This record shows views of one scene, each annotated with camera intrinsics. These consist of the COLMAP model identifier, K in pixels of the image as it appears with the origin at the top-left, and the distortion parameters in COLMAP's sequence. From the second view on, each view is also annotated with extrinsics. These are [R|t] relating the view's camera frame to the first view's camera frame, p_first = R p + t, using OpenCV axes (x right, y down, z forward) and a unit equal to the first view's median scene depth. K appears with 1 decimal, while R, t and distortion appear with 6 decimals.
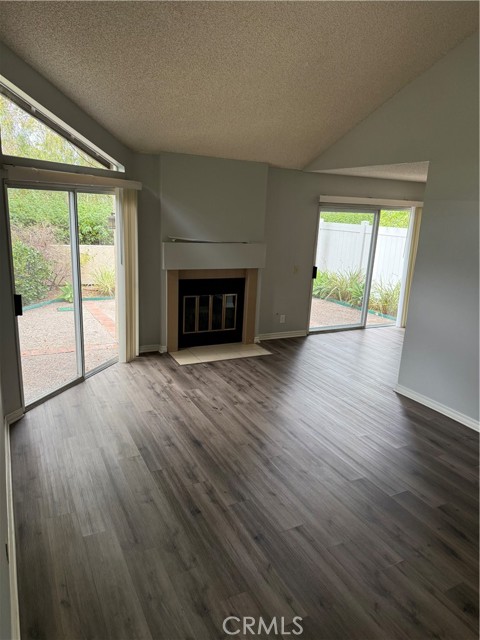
lens RADIAL K [[449.2, 0, 240.0], [0, 449.2, 320.0], [0, 0, 1]] dist [0.061410, -0.089685]
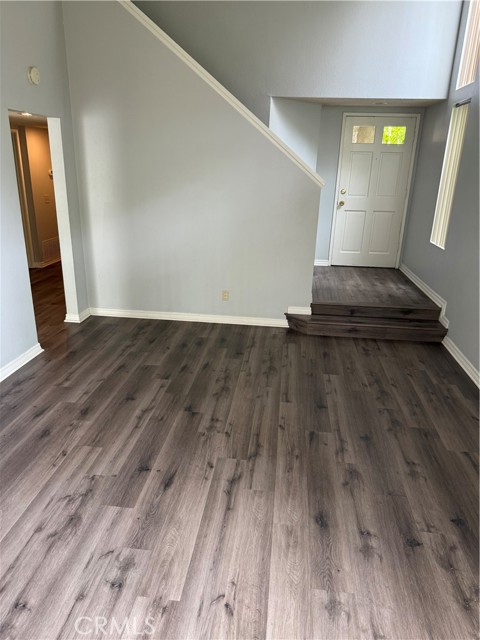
lens RADIAL K [[449.2, 0, 240.0], [0, 449.2, 320.0], [0, 0, 1]] dist [0.061410, -0.089685]
pose [[-0.829832, -0.248260, 0.499746, -0.171645], [0.072179, 0.840302, 0.537293, -0.207933], [-0.553326, 0.481933, -0.679390, 0.960897]]
